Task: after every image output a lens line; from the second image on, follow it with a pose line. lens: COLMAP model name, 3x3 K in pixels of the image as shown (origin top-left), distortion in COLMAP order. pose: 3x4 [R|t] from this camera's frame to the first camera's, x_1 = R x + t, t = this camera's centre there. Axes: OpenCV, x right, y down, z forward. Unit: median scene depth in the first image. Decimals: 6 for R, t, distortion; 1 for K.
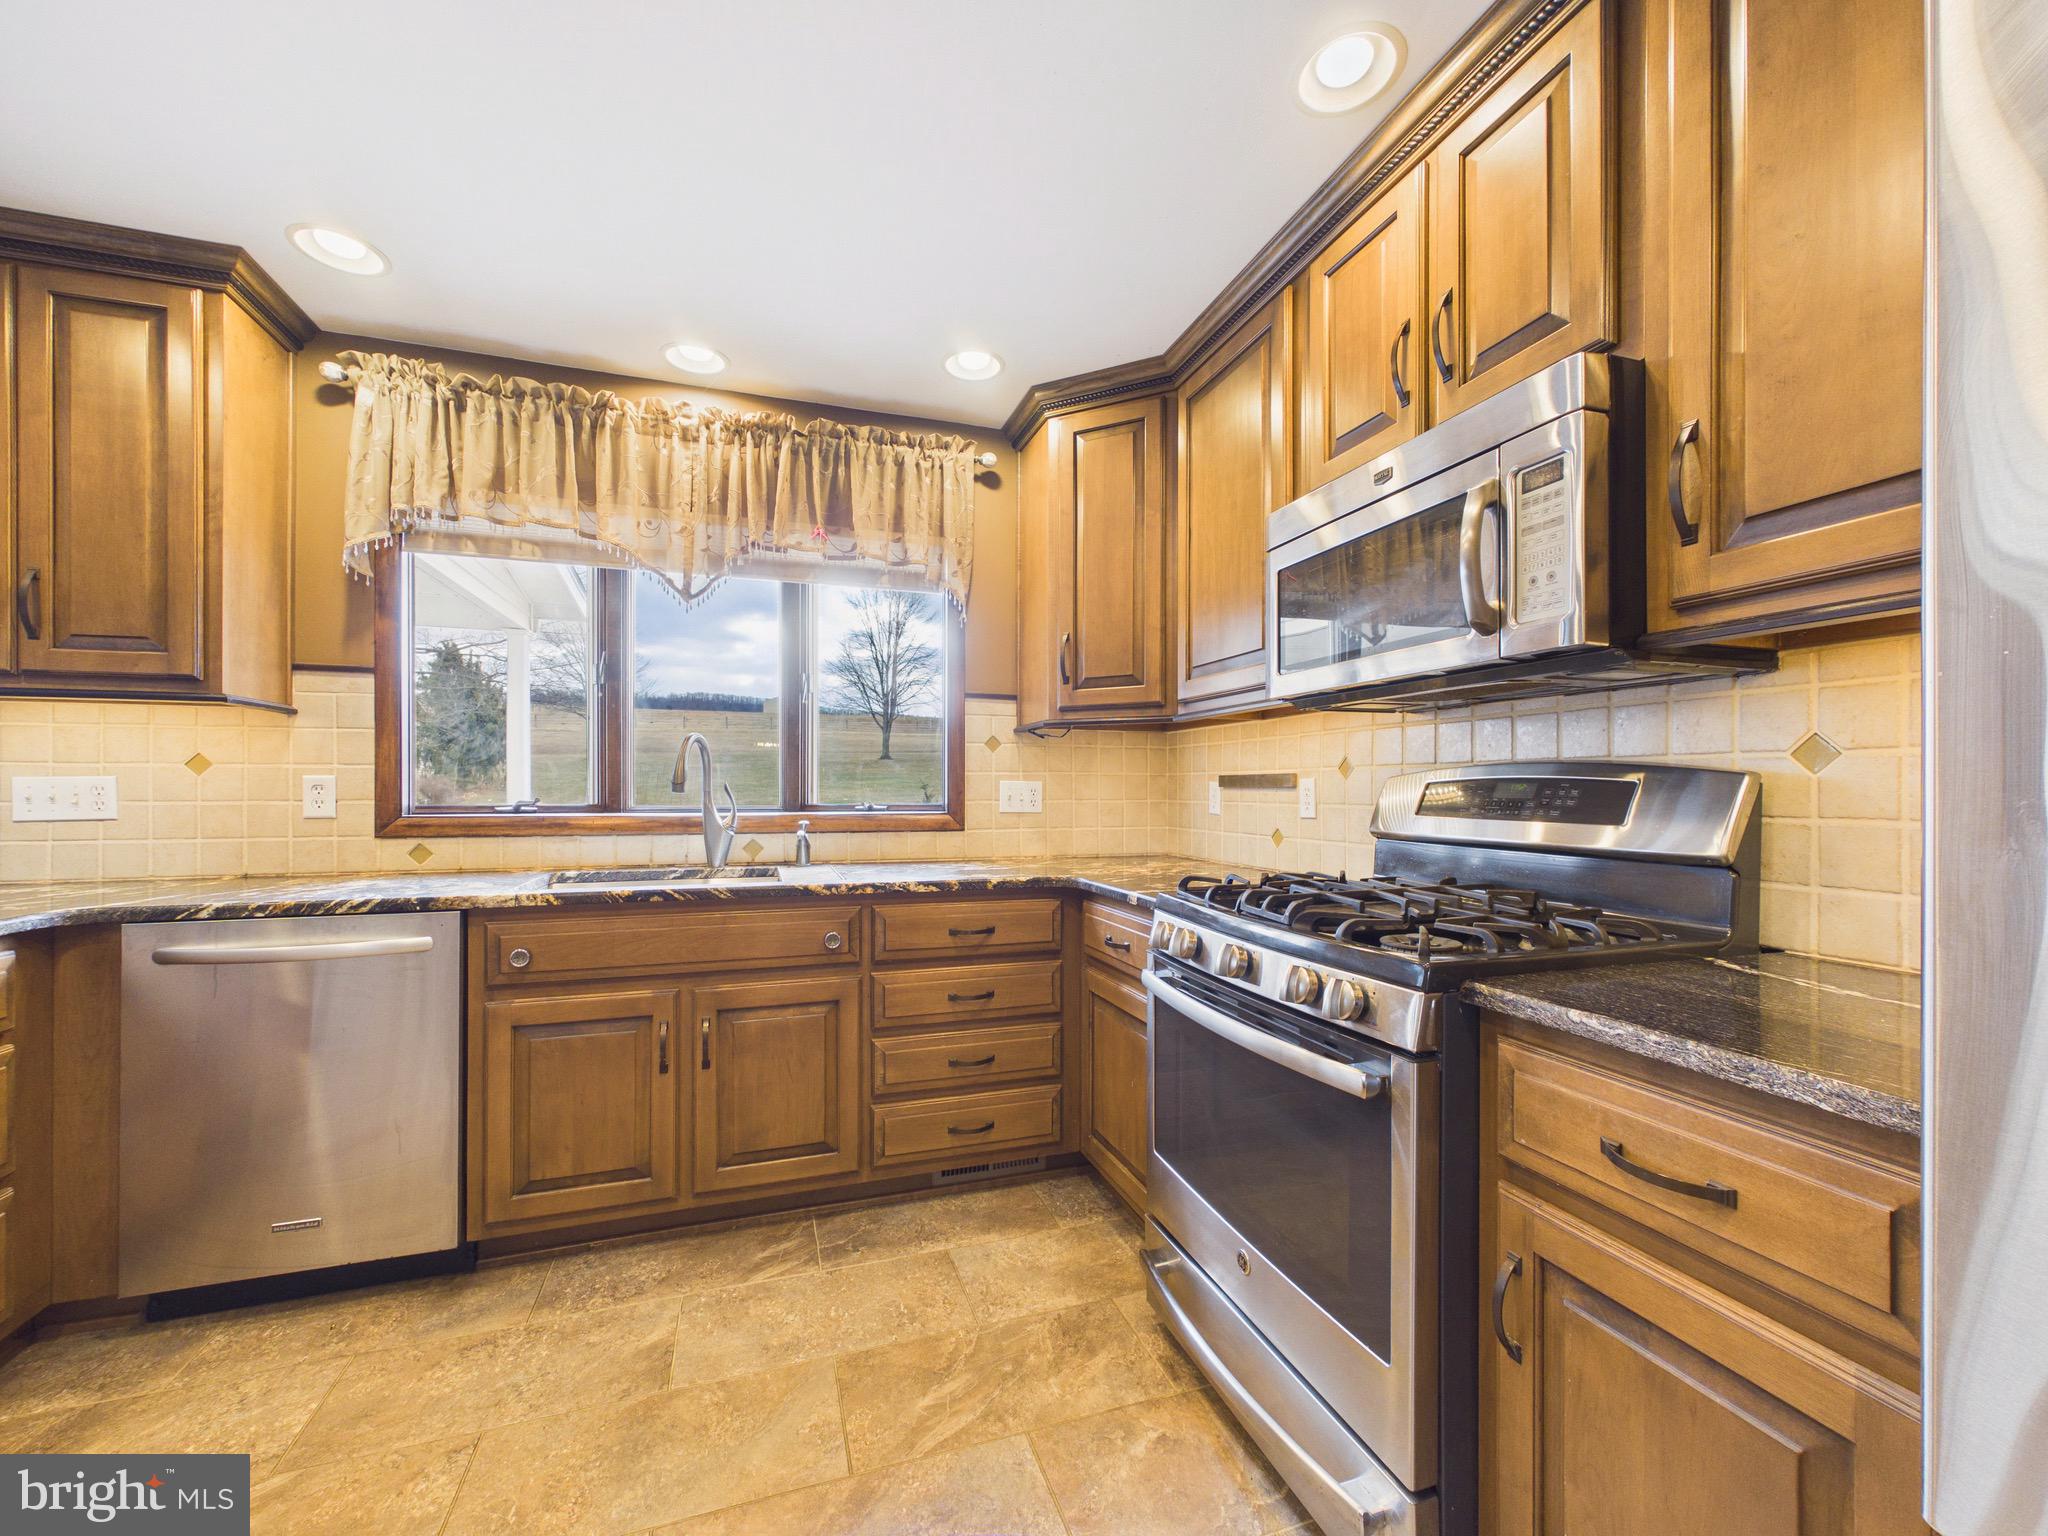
lens RADIAL K [[822.0, 0, 1026.4], [0, 822.0, 793.2], [0, 0, 1]] dist [0.001279, 0.000012]
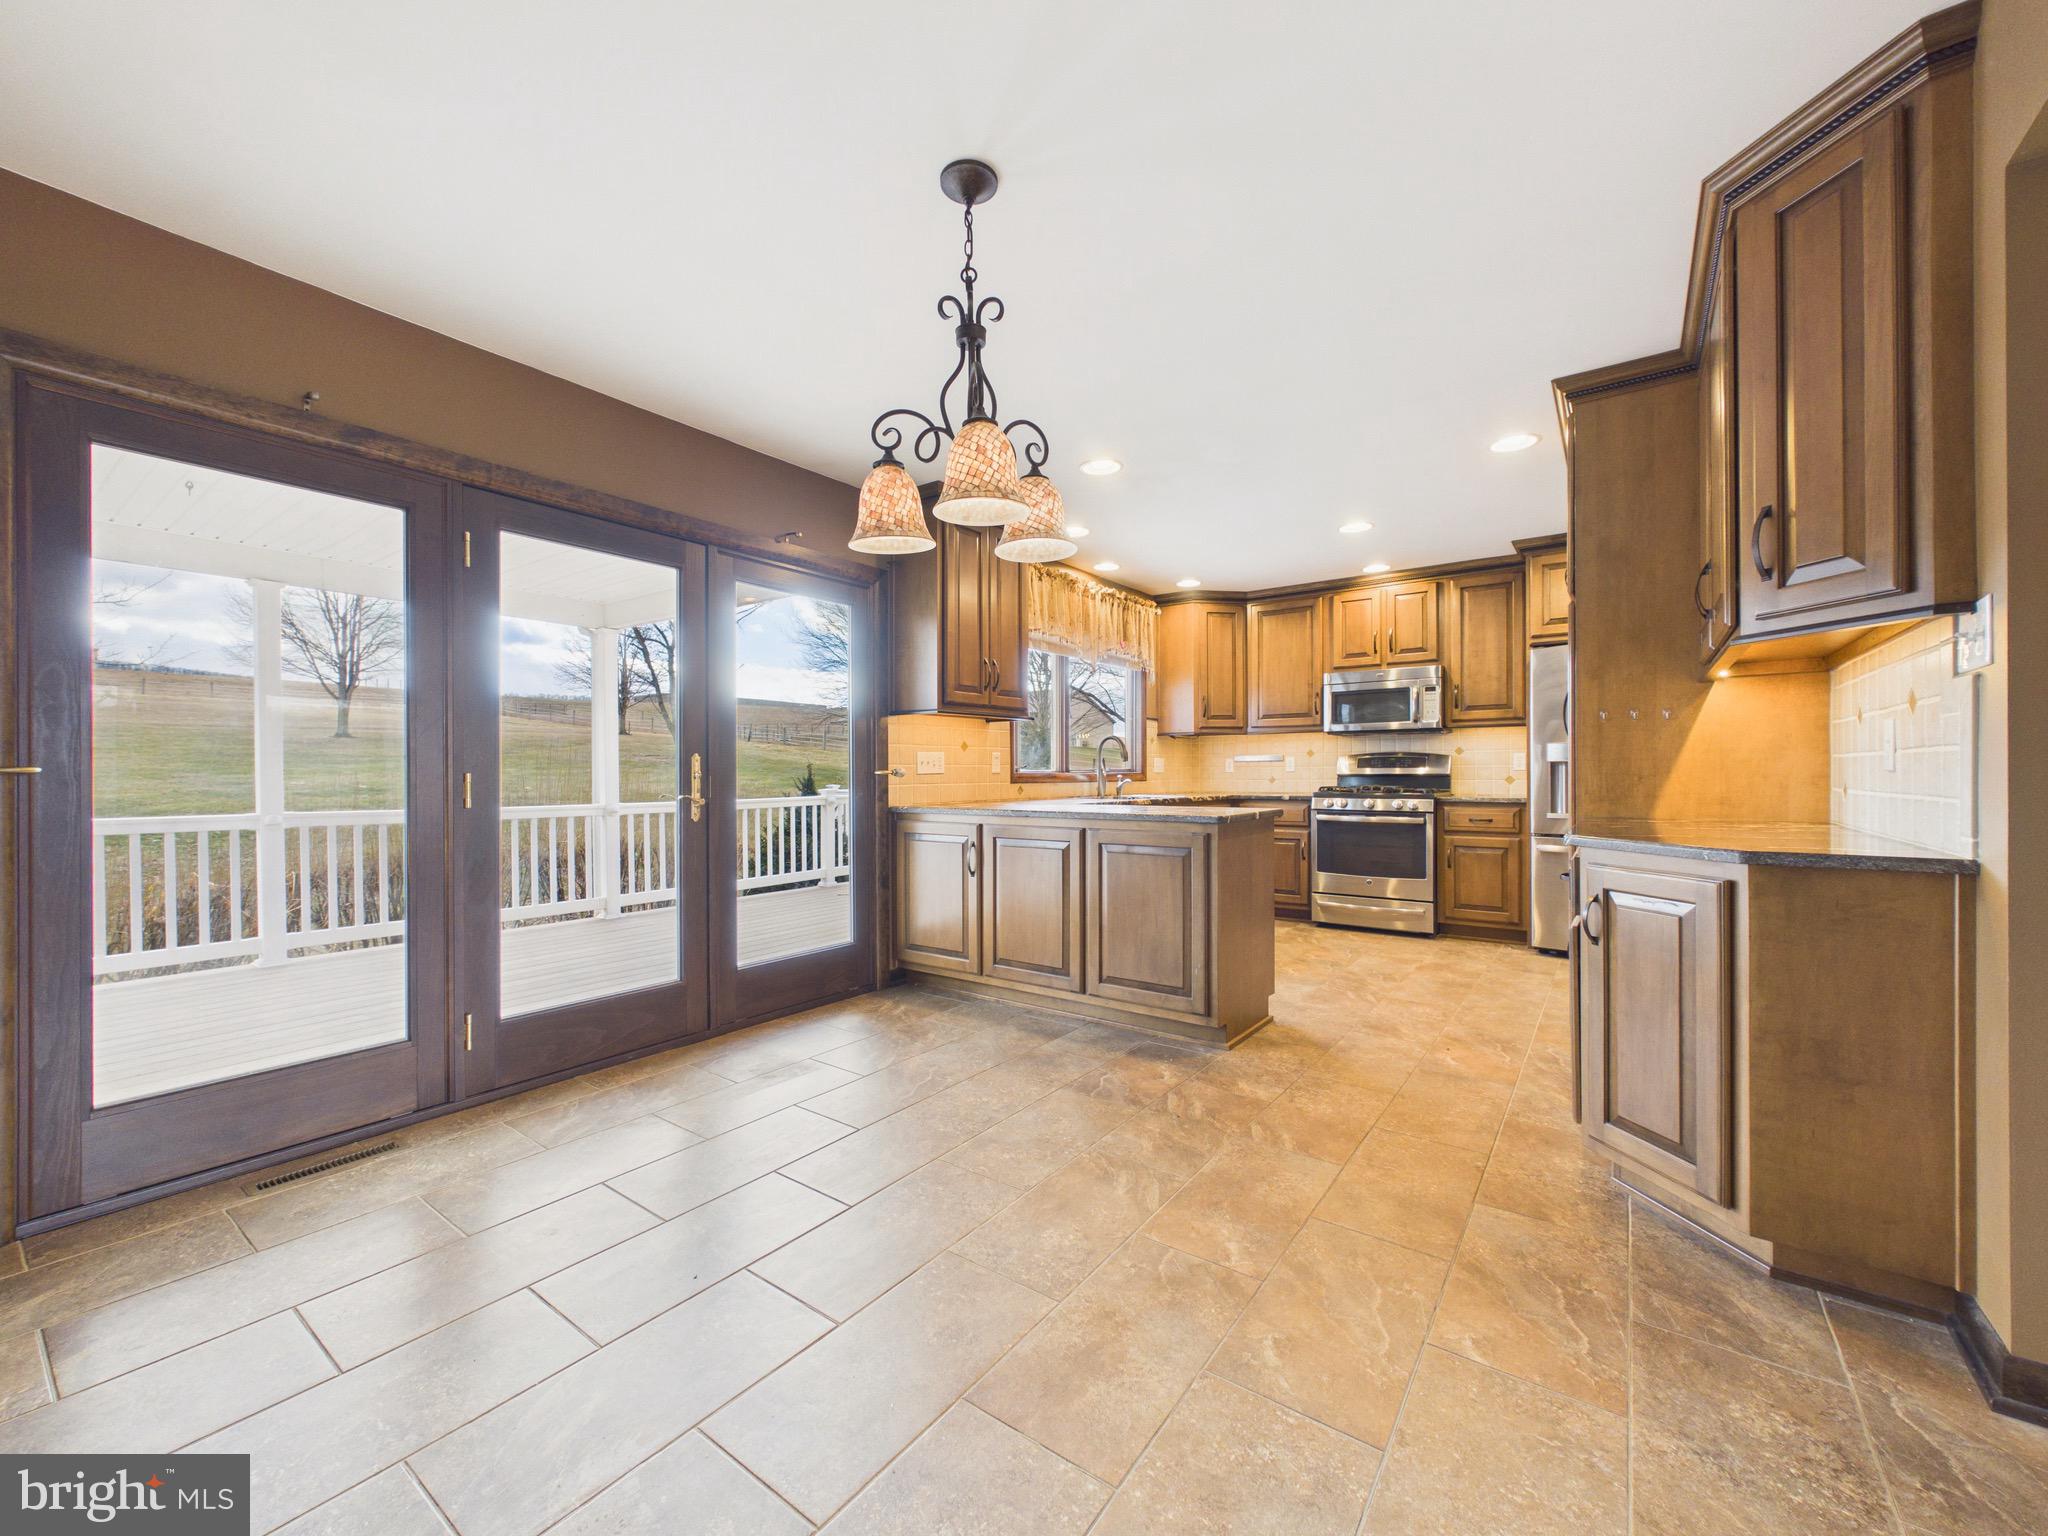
lens RADIAL K [[822.9, 0, 1028.0], [0, 822.9, 777.7], [0, 0, 1]] dist [0.002157, 0.000094]
pose [[0.813121, -0.008783, 0.582029, -2.040123], [0.009029, 0.999956, 0.002476, 0.037455], [-0.582025, 0.003242, 0.813165, -0.744351]]
